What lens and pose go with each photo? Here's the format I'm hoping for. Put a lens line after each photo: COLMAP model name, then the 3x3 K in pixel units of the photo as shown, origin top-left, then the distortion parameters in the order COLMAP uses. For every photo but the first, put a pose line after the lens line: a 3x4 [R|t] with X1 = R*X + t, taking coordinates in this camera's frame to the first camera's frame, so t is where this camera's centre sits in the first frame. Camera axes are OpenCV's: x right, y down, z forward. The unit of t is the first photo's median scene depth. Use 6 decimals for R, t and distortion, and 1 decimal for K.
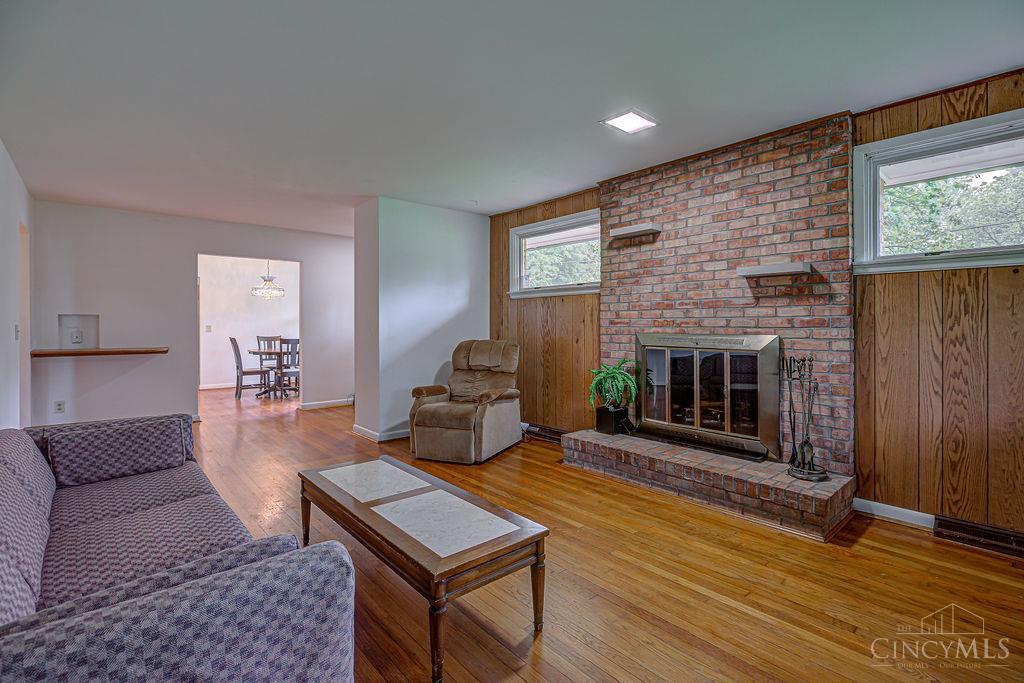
lens RADIAL K [[468.7, 0, 516.1], [0, 468.7, 325.9], [0, 0, 1]] dist [-0.002460, -0.000439]
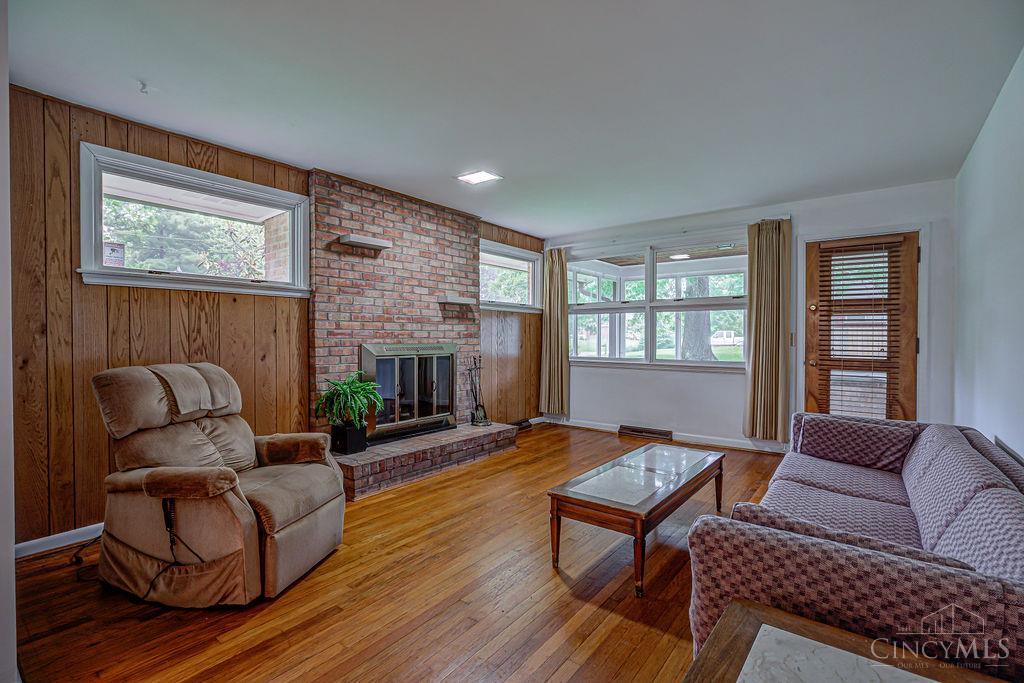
lens RADIAL K [[468.7, 0, 506.4], [0, 468.7, 340.8], [0, 0, 1]] dist [-0.002460, -0.000439]
pose [[-0.175083, -0.007762, 0.984523, -0.823350], [0.002591, 0.999962, 0.008345, 0.000068], [-0.984550, 0.004012, -0.175056, 0.922194]]
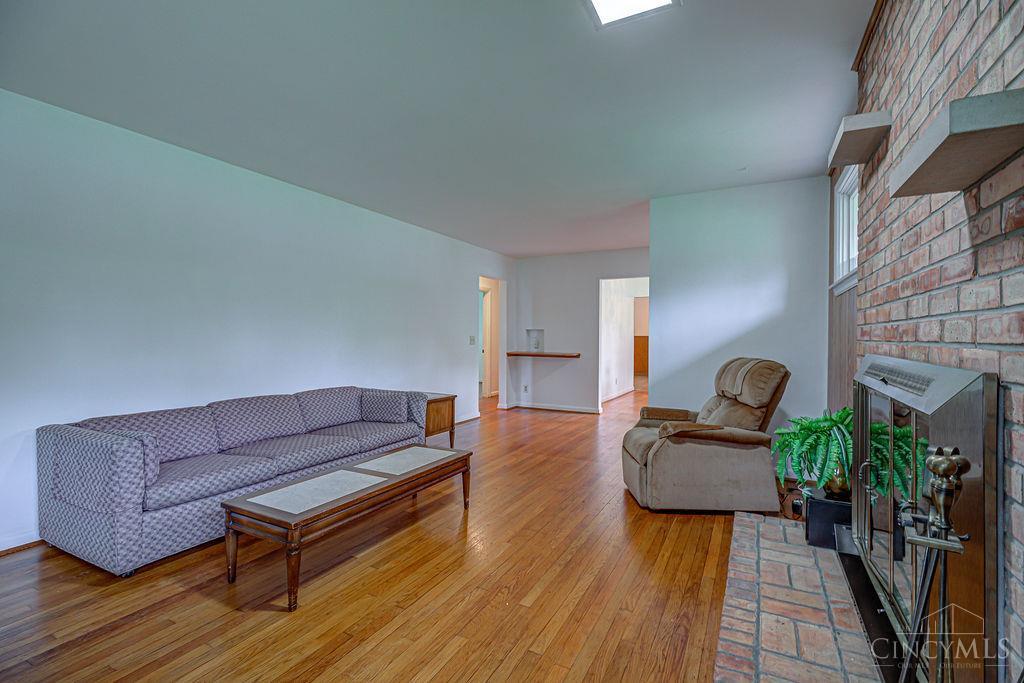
lens RADIAL K [[468.7, 0, 518.9], [0, 468.7, 339.9], [0, 0, 1]] dist [-0.002460, -0.000439]
pose [[0.361817, 0.008177, -0.932213, 0.606615], [-0.006581, 0.999959, 0.006217, 0.000077], [0.932226, 0.003886, 0.361856, 0.525317]]
